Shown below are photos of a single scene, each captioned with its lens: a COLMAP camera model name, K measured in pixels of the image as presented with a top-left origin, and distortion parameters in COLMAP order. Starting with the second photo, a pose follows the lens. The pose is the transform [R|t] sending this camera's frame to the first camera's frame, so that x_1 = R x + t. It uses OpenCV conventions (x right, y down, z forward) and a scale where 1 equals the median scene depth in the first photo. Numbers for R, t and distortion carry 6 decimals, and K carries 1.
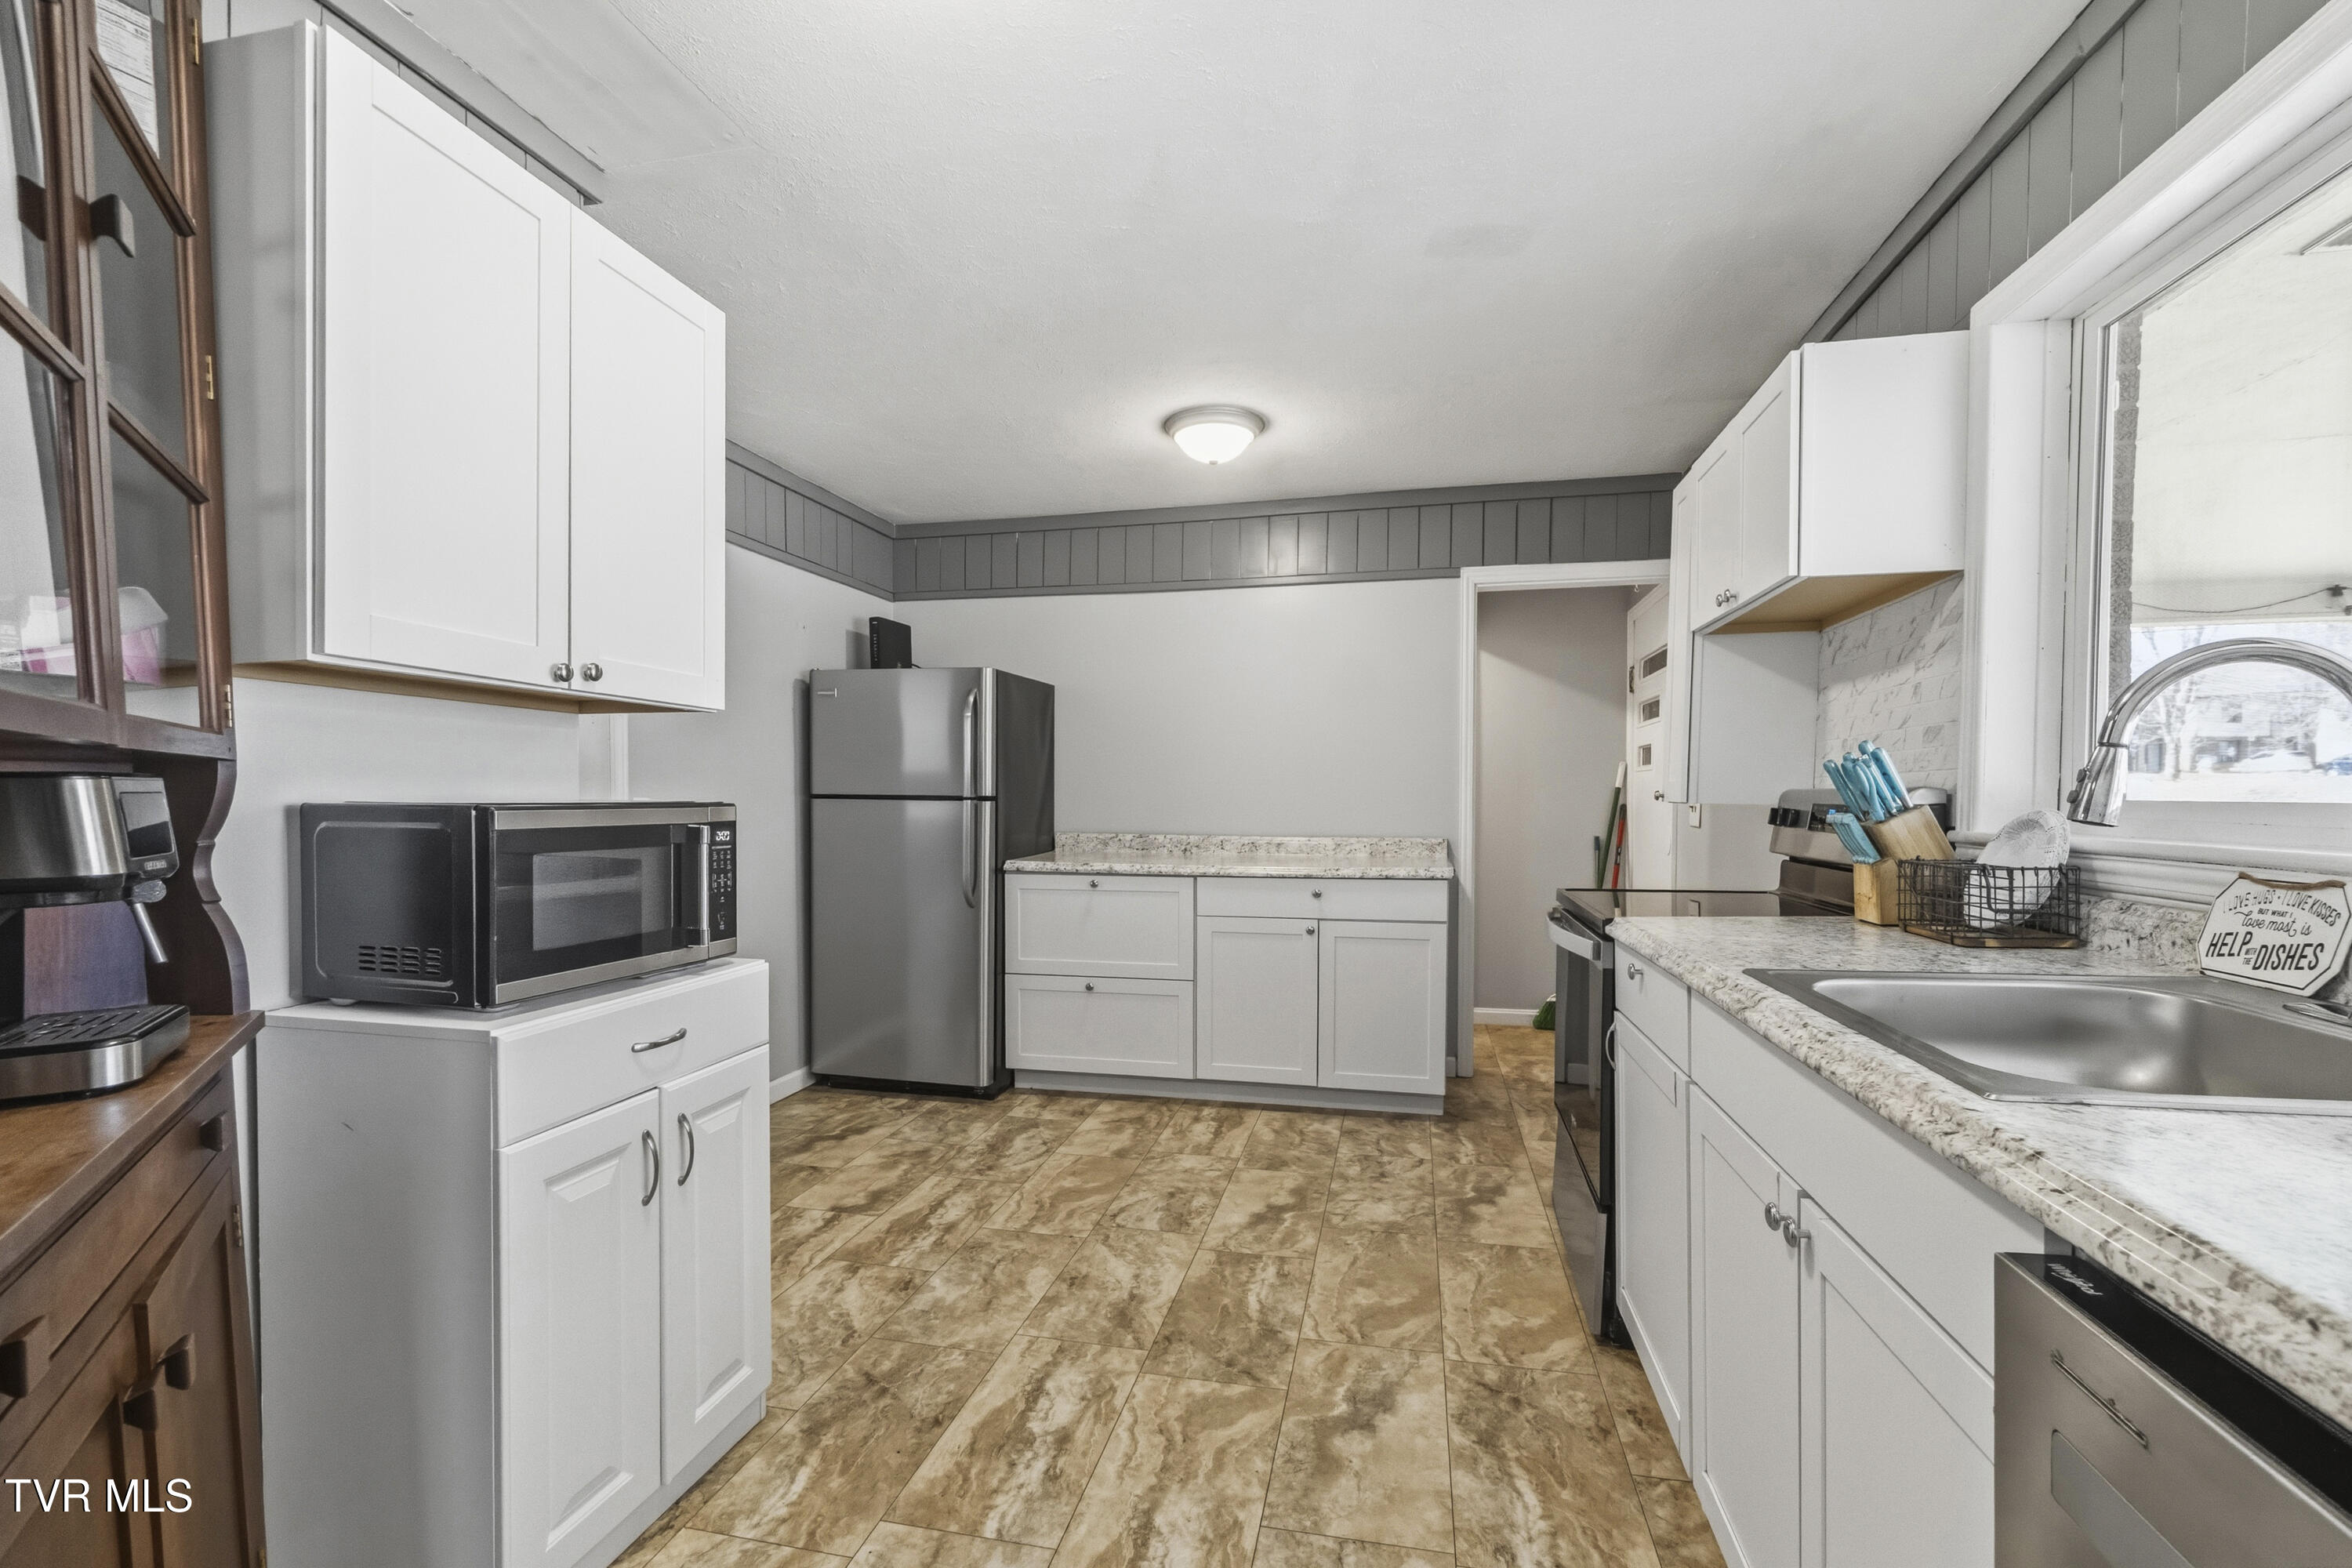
lens RADIAL K [[1001.9, 0, 1173.8], [0, 1001.9, 770.1], [0, 0, 1]] dist [-0.001791, -0.000421]
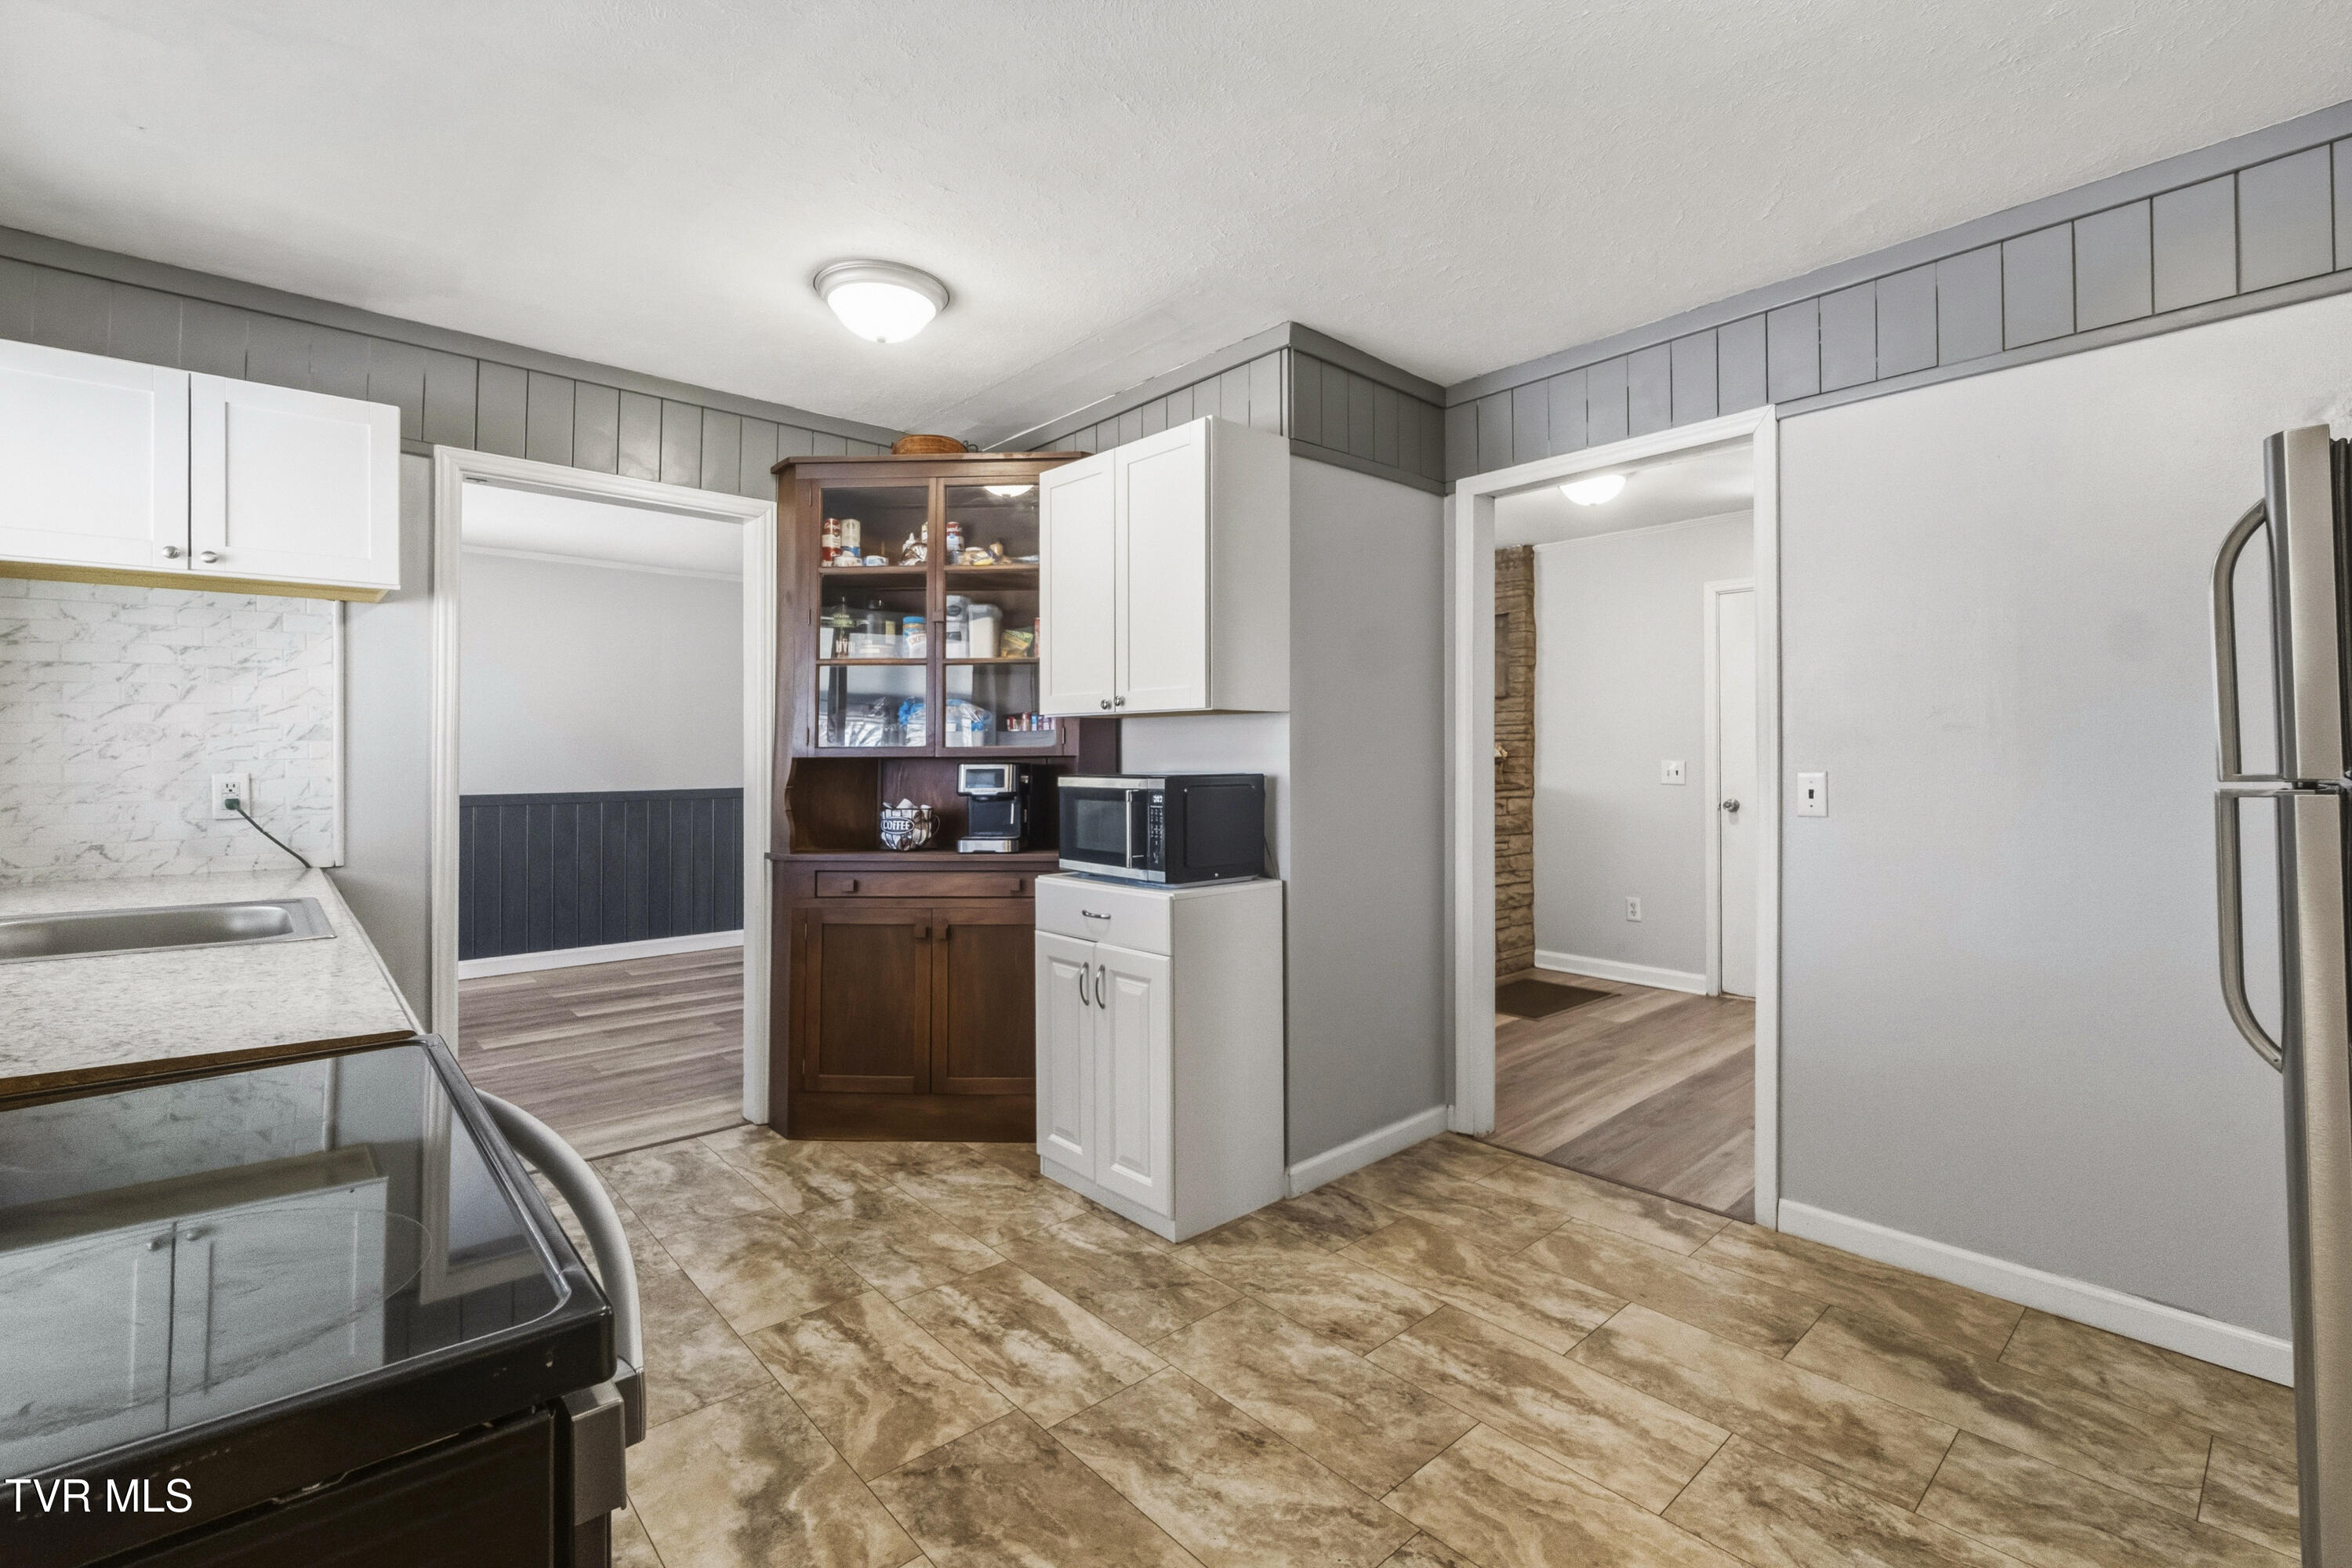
lens RADIAL K [[1001.9, 0, 1173.8], [0, 1001.9, 770.1], [0, 0, 1]] dist [-0.001791, -0.000421]
pose [[-0.556810, 0.011148, -0.830565, 0.616169], [0.023434, 0.999723, -0.002292, 0.021921], [0.830309, -0.020740, -0.556917, 1.575613]]
